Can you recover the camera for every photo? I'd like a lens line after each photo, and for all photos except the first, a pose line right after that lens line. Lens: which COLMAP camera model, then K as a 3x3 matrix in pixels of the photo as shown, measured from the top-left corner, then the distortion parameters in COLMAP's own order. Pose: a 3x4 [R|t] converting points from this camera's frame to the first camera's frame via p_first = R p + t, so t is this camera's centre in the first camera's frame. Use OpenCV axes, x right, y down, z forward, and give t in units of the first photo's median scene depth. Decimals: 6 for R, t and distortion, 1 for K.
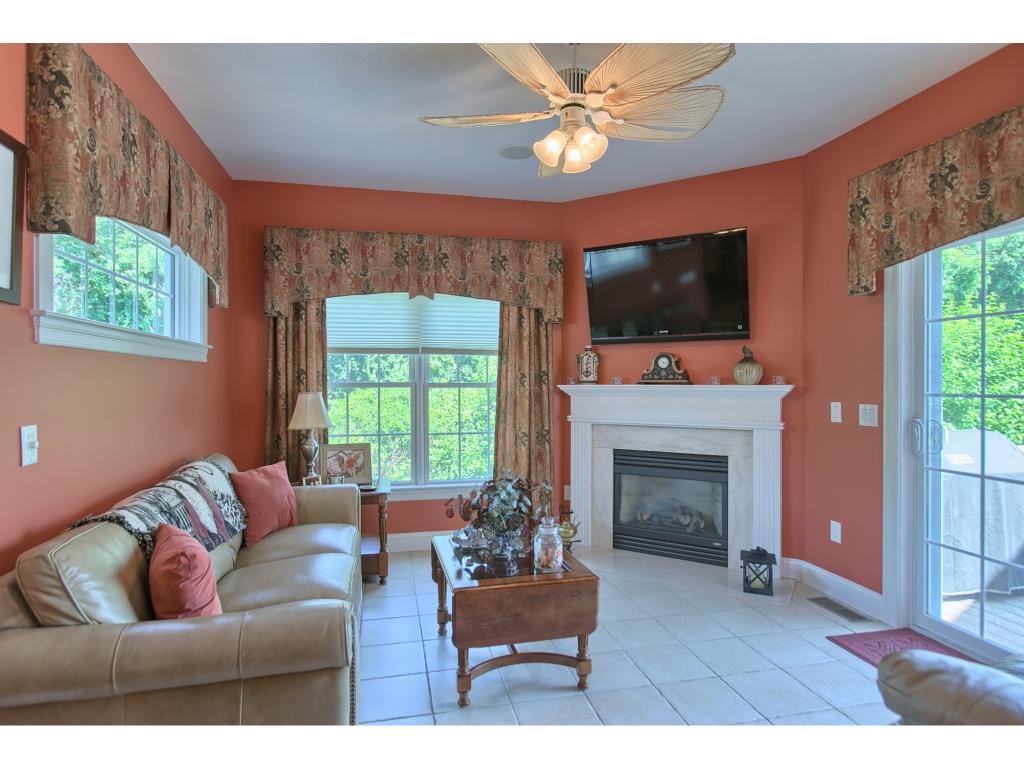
lens RADIAL K [[549.8, 0, 512.0], [0, 549.8, 384.0], [0, 0, 1]] dist [0.002916, 0.000945]
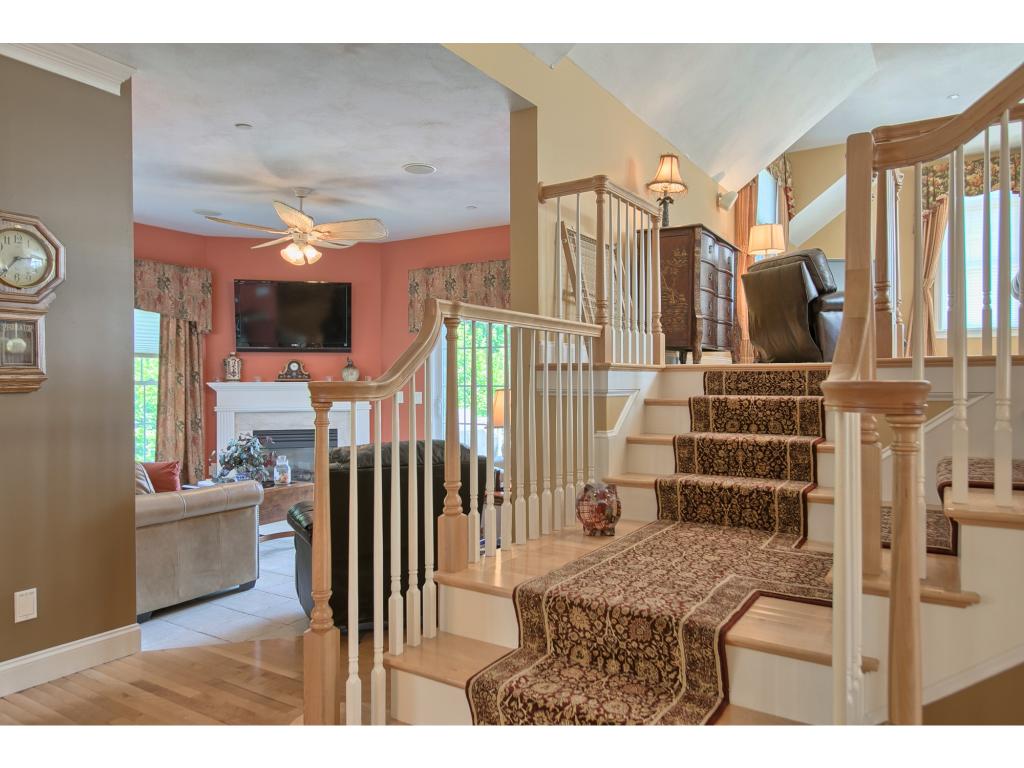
lens RADIAL K [[698.5, 0, 512.0], [0, 698.5, 384.0], [0, 0, 1]] dist [0.006167, 0.002375]
pose [[0.701375, -0.004487, 0.712778, -0.576345], [0.005047, 0.999986, 0.001328, 0.006257], [-0.712774, 0.002666, 0.701389, -0.626448]]
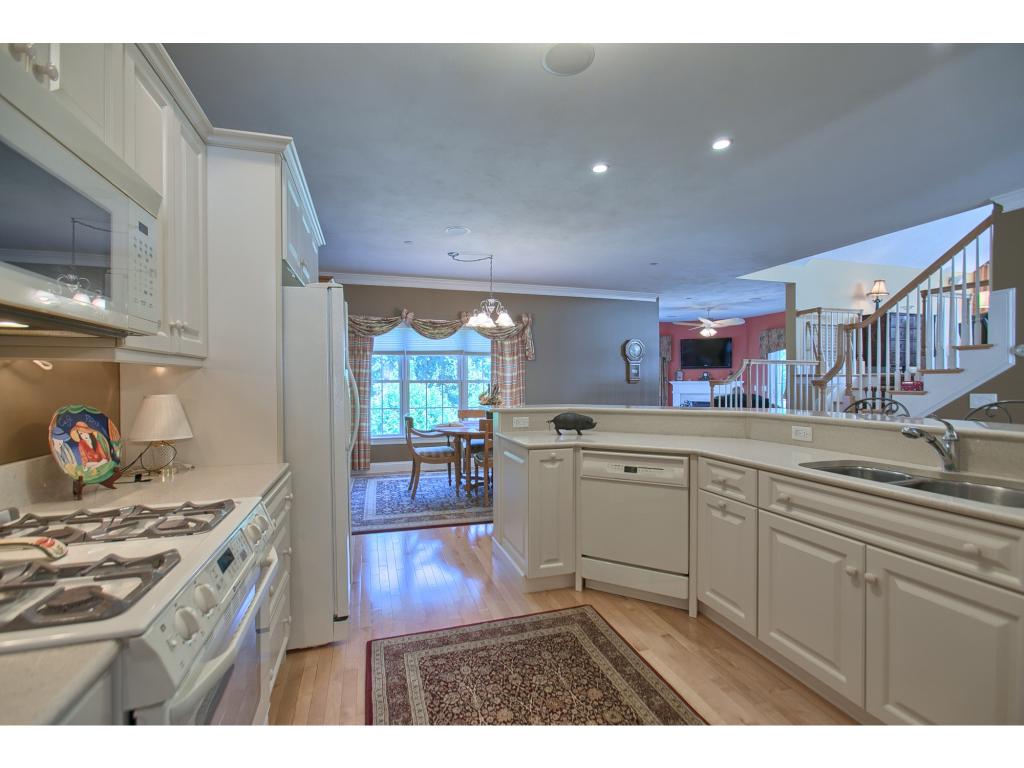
lens RADIAL K [[456.6, 0, 507.7], [0, 456.6, 384.0], [0, 0, 1]] dist [-0.018440, 0.010548]
pose [[0.996704, 0.001195, 0.081121, -1.065695], [-0.001323, 0.999998, 0.001522, 0.014341], [-0.081119, -0.001624, 0.996703, -1.543586]]
